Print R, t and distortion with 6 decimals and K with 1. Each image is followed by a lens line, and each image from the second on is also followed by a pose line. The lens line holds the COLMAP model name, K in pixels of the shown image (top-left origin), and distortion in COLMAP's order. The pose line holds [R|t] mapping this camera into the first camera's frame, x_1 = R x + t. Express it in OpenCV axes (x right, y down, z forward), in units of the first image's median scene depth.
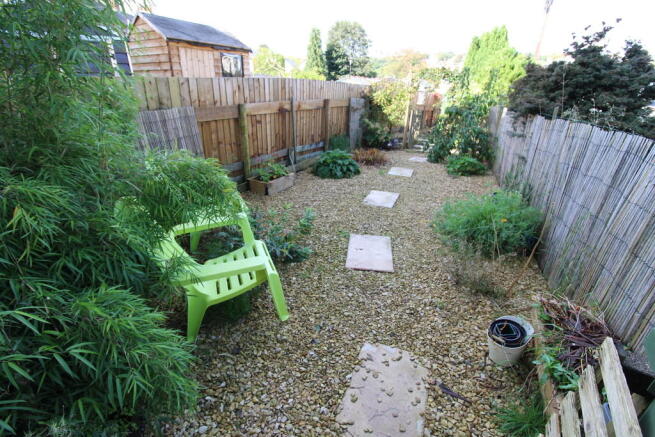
lens RADIAL K [[302.5, 0, 323.5], [0, 302.5, 219.9], [0, 0, 1]] dist [-0.001009, -0.000044]
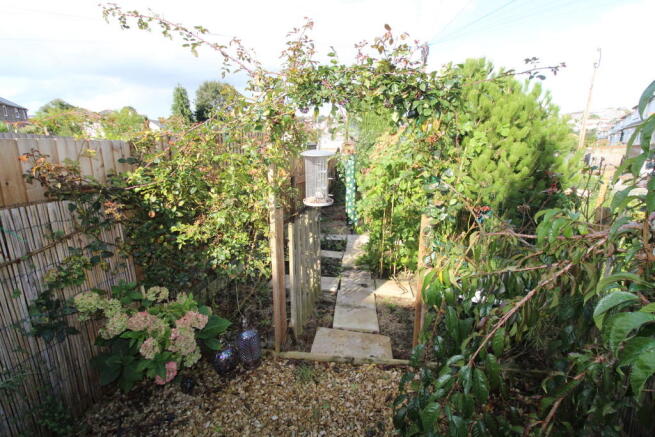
lens RADIAL K [[302.5, 0, 328.6], [0, 302.5, 218.9], [0, 0, 1]] dist [-0.001009, -0.000044]
pose [[0.931980, -0.110278, 0.345328, 0.031519], [0.170297, 0.974136, -0.148520, -0.043562], [-0.320018, 0.197226, 0.926655, 0.100000]]
